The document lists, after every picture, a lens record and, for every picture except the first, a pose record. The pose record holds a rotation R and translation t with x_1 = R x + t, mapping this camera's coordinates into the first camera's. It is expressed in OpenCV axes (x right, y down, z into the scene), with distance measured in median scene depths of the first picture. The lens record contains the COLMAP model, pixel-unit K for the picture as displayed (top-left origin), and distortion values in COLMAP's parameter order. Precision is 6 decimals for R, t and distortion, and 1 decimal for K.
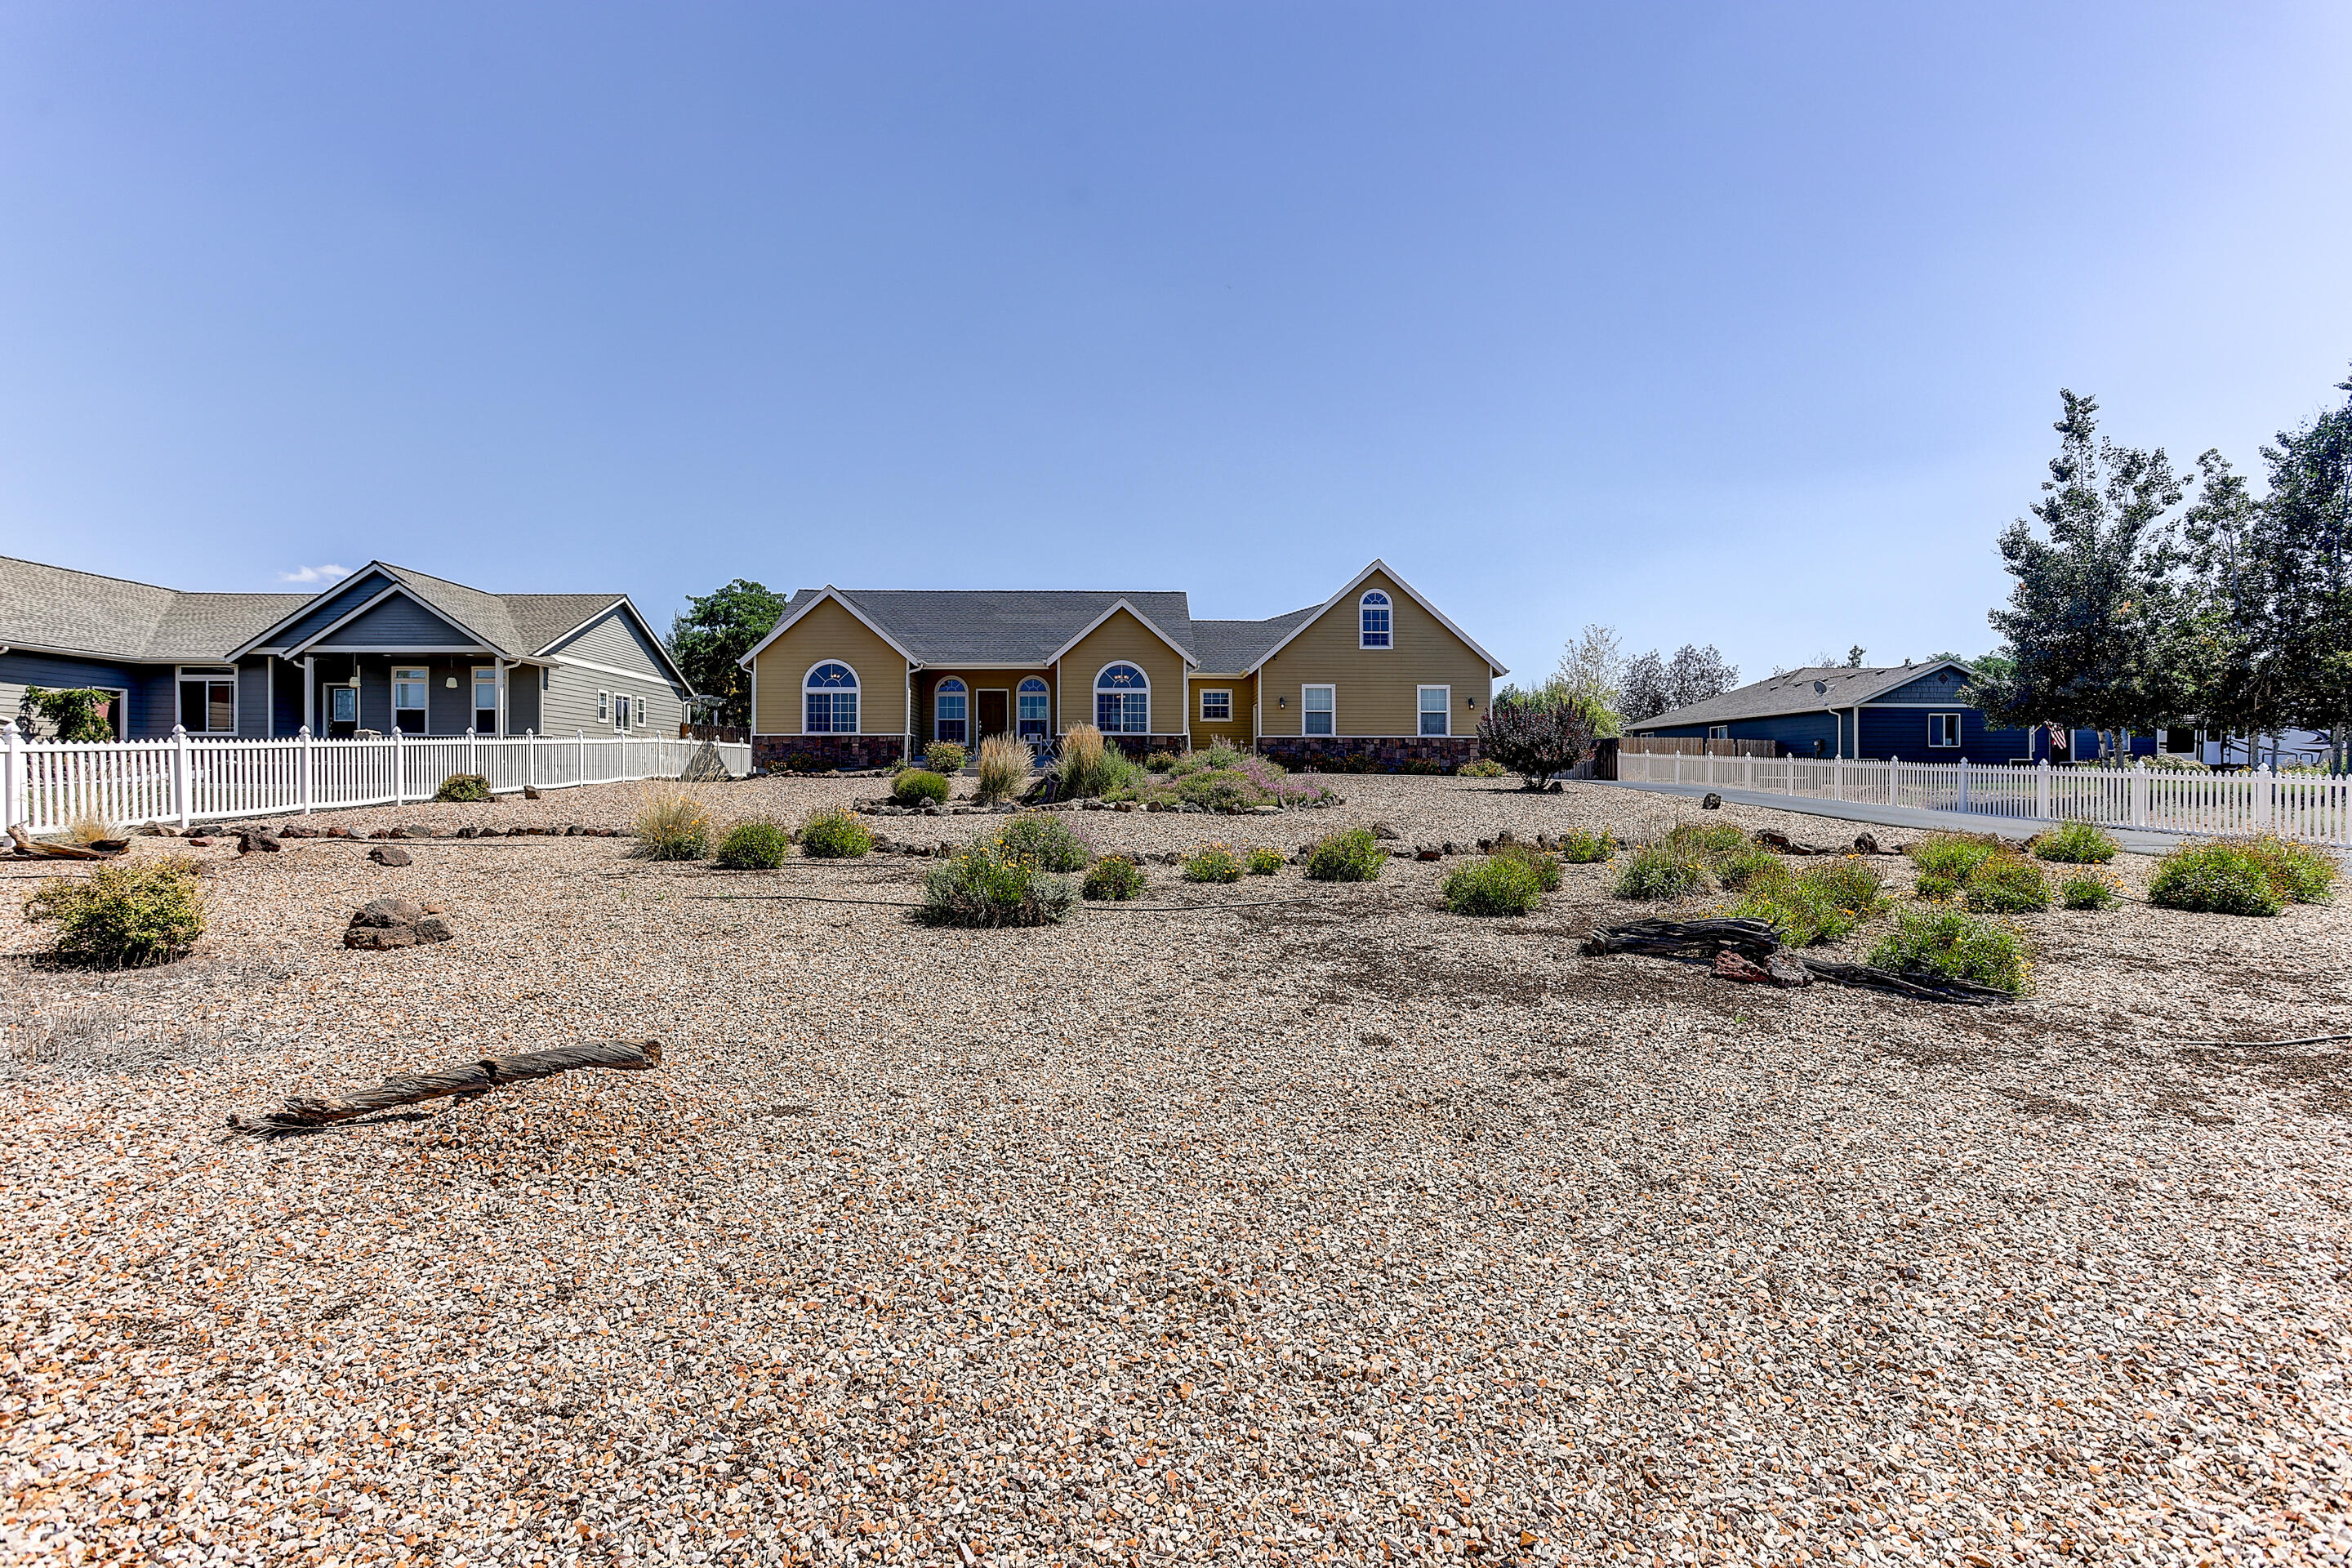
lens RADIAL K [[1135.4, 0, 1194.1], [0, 1135.4, 784.6], [0, 0, 1]] dist [-0.031008, 0.001258]
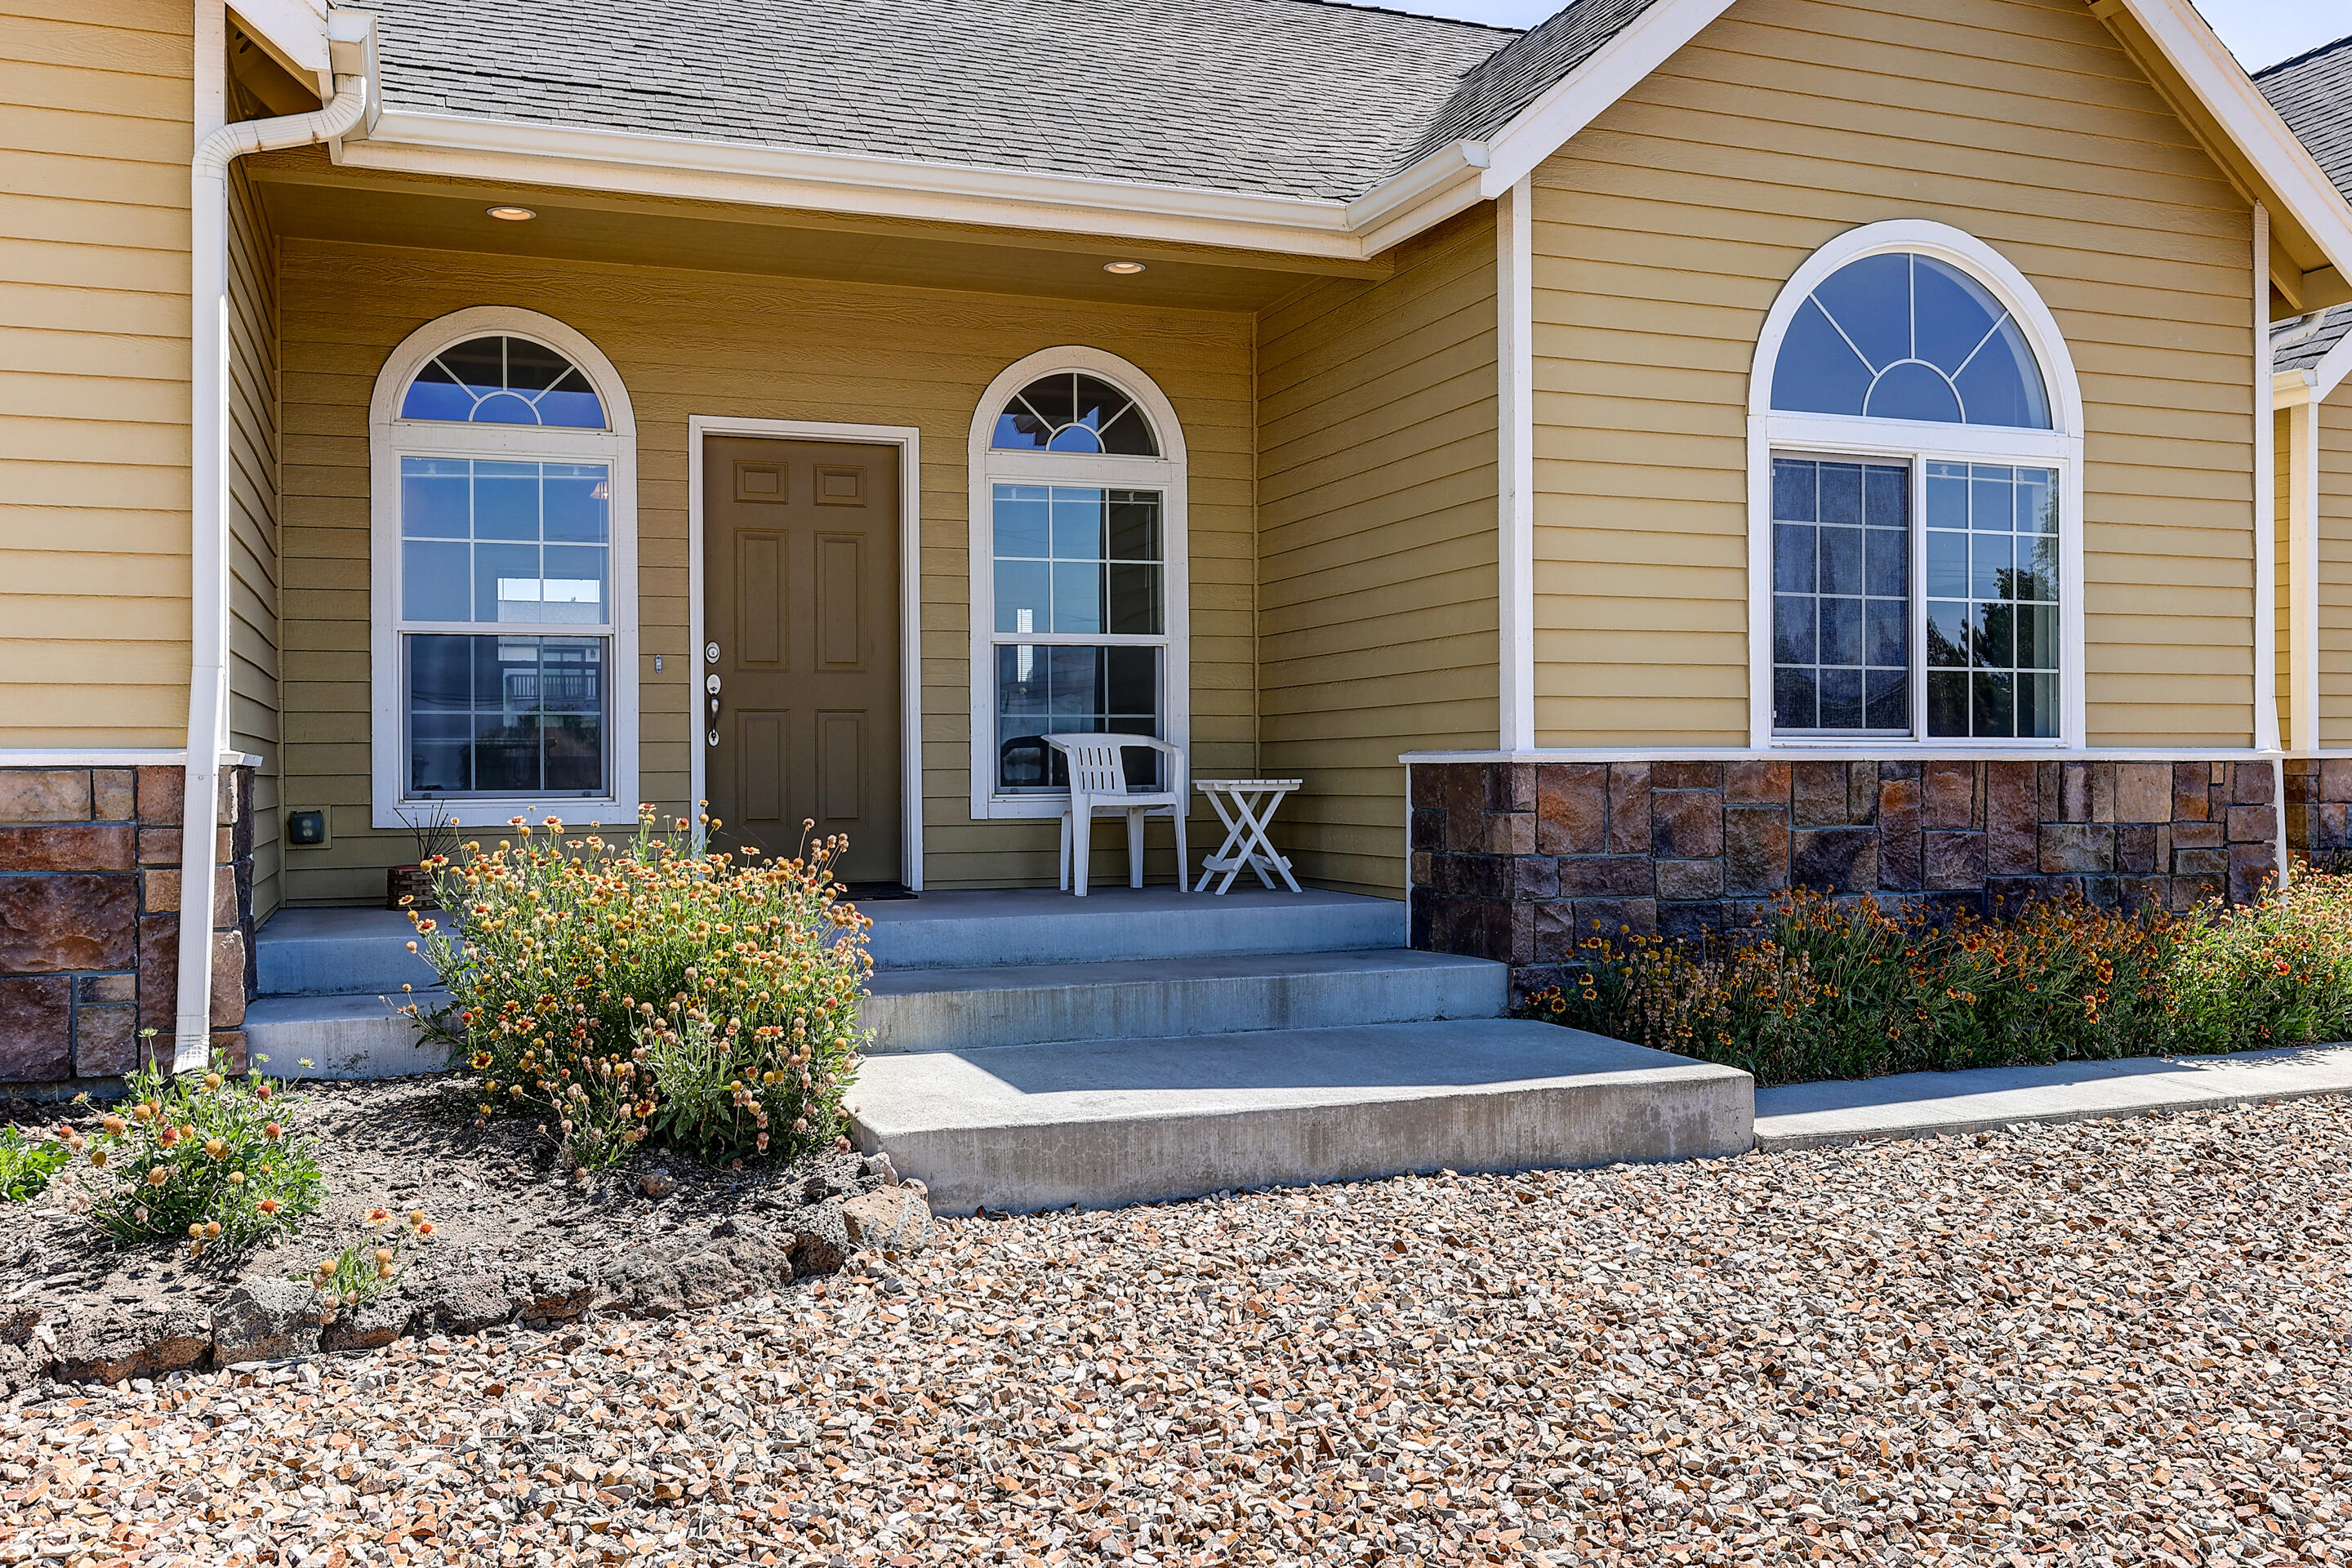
lens RADIAL K [[2028.0, 0, 1169.0], [0, 2028.0, 774.6], [0, 0, 1]] dist [0.000848, -0.006461]
pose [[0.955424, -0.002151, 0.295228, -0.217580], [0.003242, 0.999990, -0.003207, -0.039994], [-0.295218, 0.004021, 0.955421, 0.765450]]
